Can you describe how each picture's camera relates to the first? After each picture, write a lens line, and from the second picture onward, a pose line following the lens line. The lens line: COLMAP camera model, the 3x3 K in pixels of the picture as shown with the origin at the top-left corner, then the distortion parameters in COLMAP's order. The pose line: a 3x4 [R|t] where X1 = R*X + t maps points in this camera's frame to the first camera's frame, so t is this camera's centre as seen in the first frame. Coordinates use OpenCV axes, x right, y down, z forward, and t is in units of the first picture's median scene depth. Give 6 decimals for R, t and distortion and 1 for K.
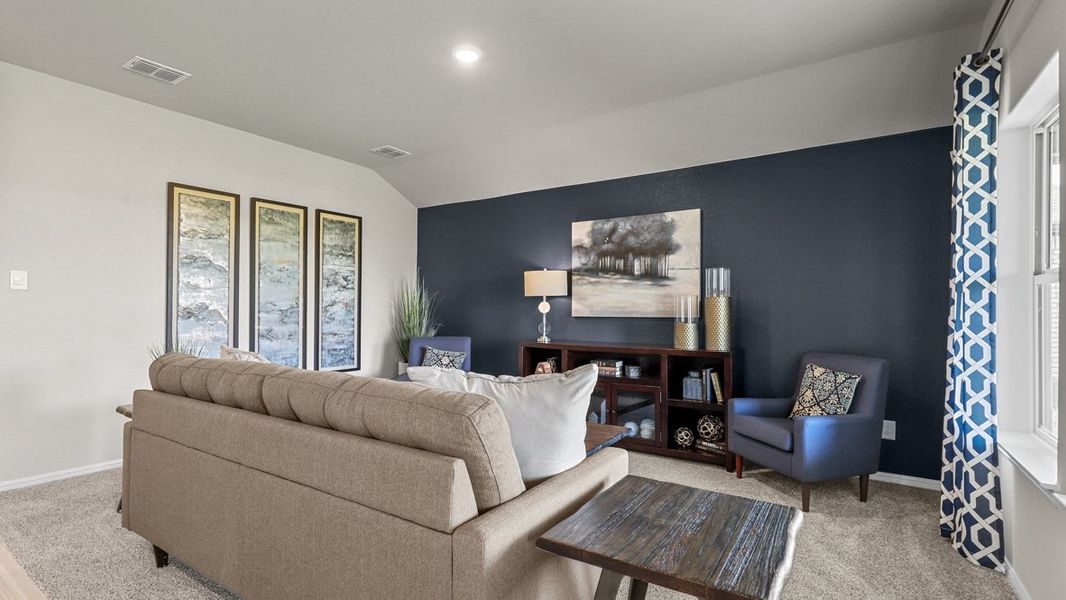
lens RADIAL K [[483.9, 0, 534.8], [0, 483.9, 304.4], [0, 0, 1]] dist [-0.000915, 0.000672]
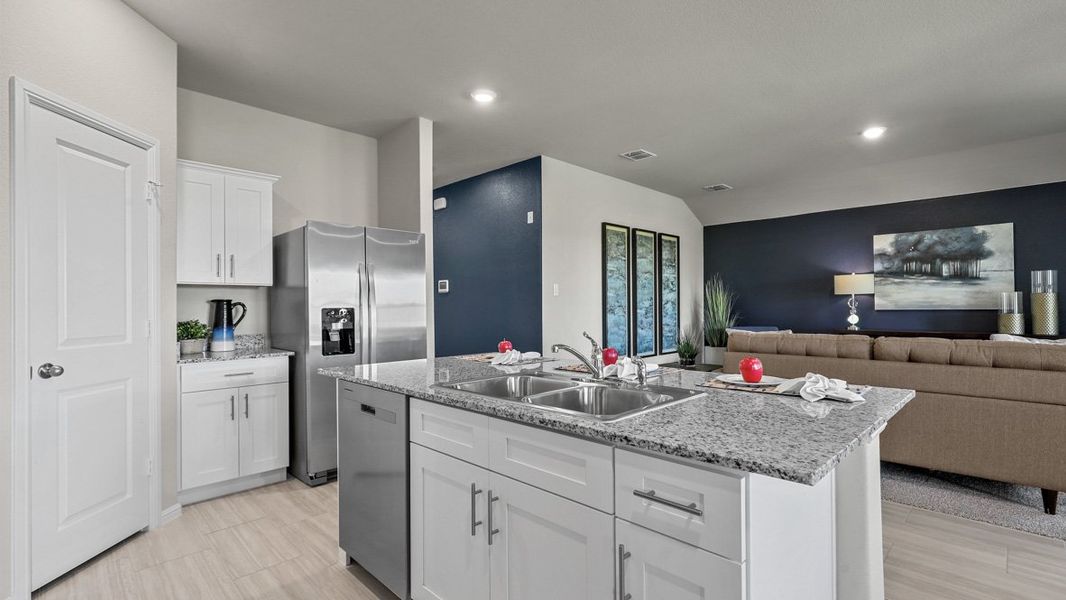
lens RADIAL K [[483.9, 0, 533.5], [0, 483.9, 302.5], [0, 0, 1]] dist [-0.000915, 0.000672]
pose [[0.980176, -0.013010, -0.197701, -0.578184], [0.013062, 0.999914, -0.001042, -0.005088], [0.197697, -0.001561, 0.980262, -0.433357]]
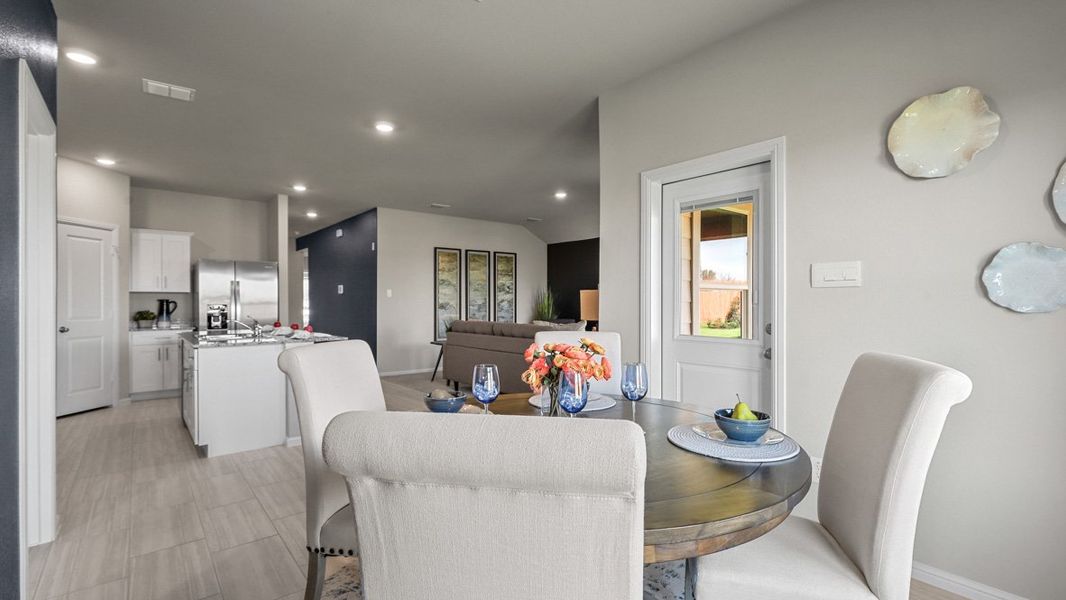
lens RADIAL K [[483.9, 0, 535.8], [0, 483.9, 302.1], [0, 0, 1]] dist [-0.000915, 0.000672]
pose [[0.957394, -0.006774, -0.288705, 0.276256], [0.008772, 0.999946, 0.005625, -0.008238], [0.288651, -0.007917, 0.957402, -0.844469]]
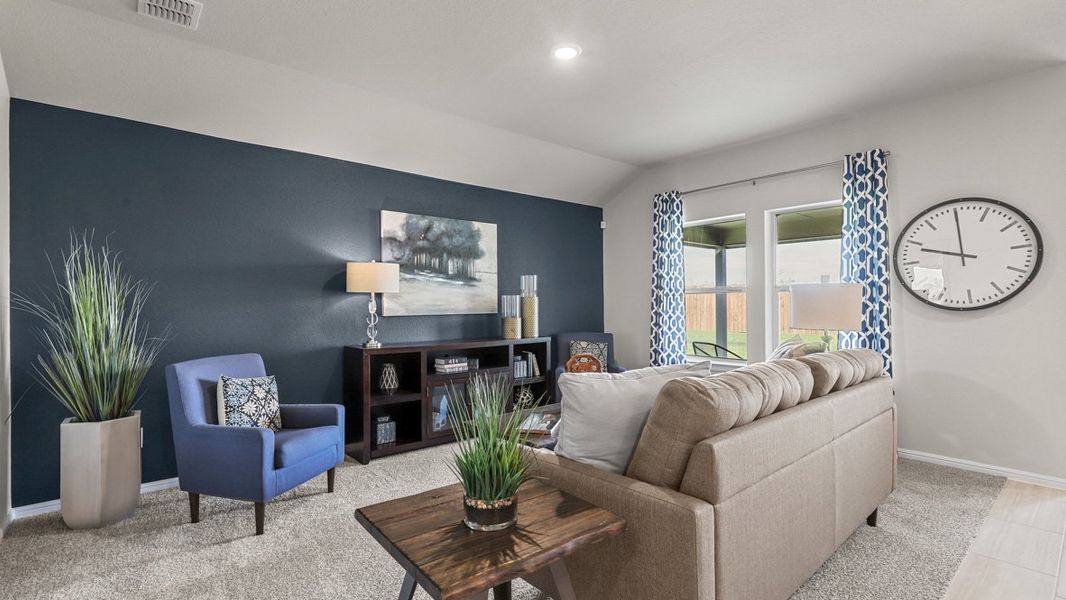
lens RADIAL K [[483.9, 0, 535.4], [0, 483.9, 303.6], [0, 0, 1]] dist [-0.000915, 0.000672]
pose [[0.274576, -0.005481, 0.961550, -0.740330], [-0.001636, 0.999980, 0.006167, -0.004377], [-0.961564, -0.003266, 0.274562, 0.522018]]
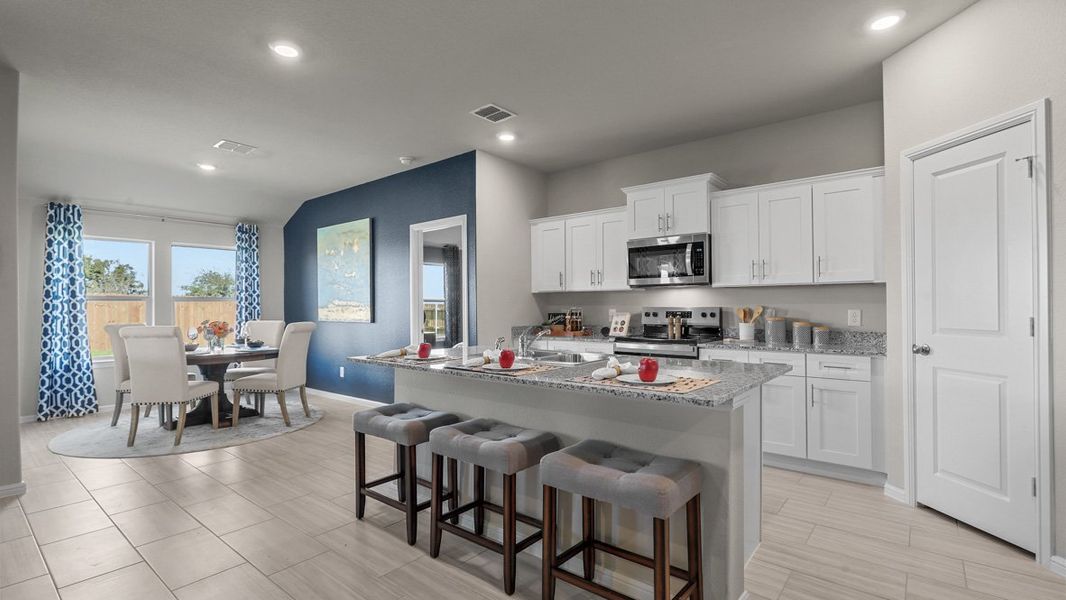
lens RADIAL K [[483.9, 0, 530.6], [0, 483.9, 301.4], [0, 0, 1]] dist [-0.000915, 0.000672]
pose [[-0.994971, 0.003299, 0.100108, -0.678790], [0.001371, 0.999812, -0.019322, 0.002094], [-0.100153, -0.019087, -0.994789, 0.603966]]
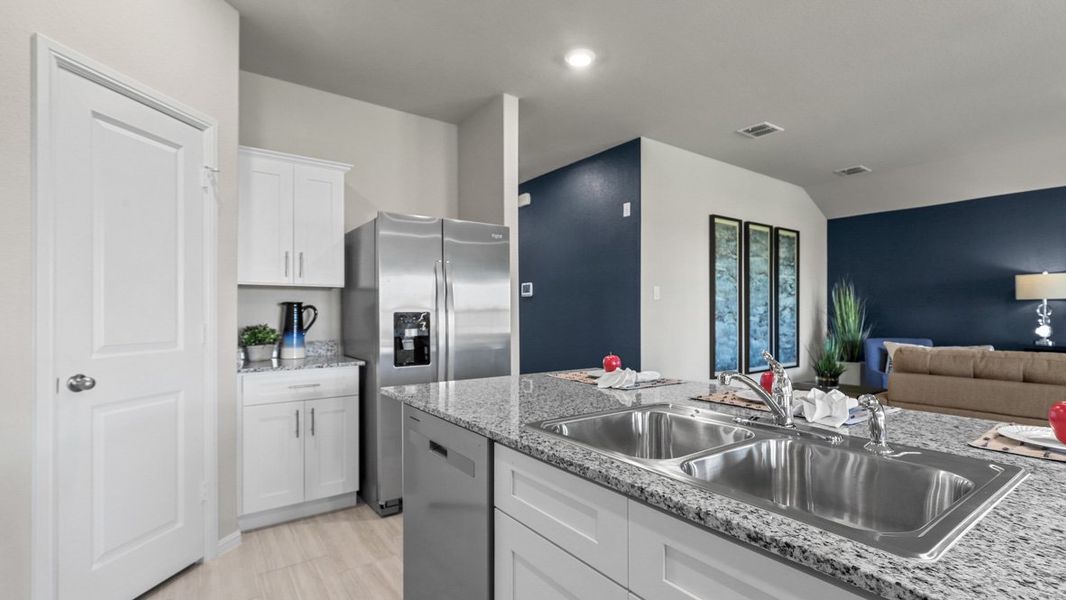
lens RADIAL K [[483.9, 0, 536.3], [0, 483.9, 310.4], [0, 0, 1]] dist [-0.000915, 0.000672]
pose [[0.937544, -0.006902, -0.347799, -0.639521], [0.007796, 0.999969, 0.001171, -0.003012], [0.347780, -0.003809, 0.937568, -0.311563]]
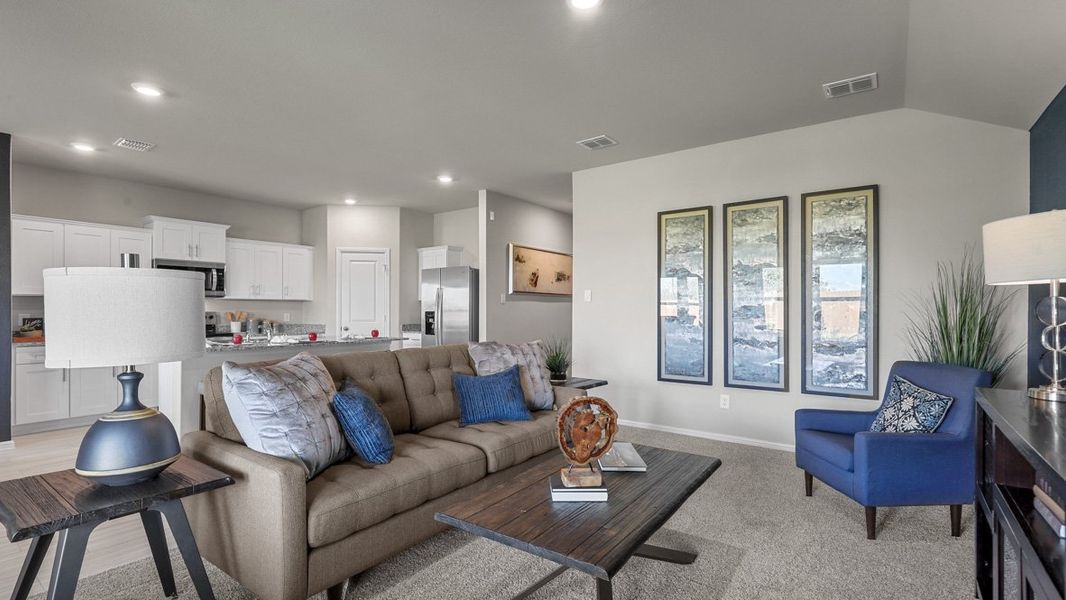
lens RADIAL K [[483.9, 0, 534.0], [0, 483.9, 309.2], [0, 0, 1]] dist [-0.000915, 0.000672]
pose [[-0.052053, -0.004651, -0.998633, 0.443043], [0.007611, 0.999958, -0.005053, 0.002231], [0.998615, -0.007864, -0.052016, 0.632330]]
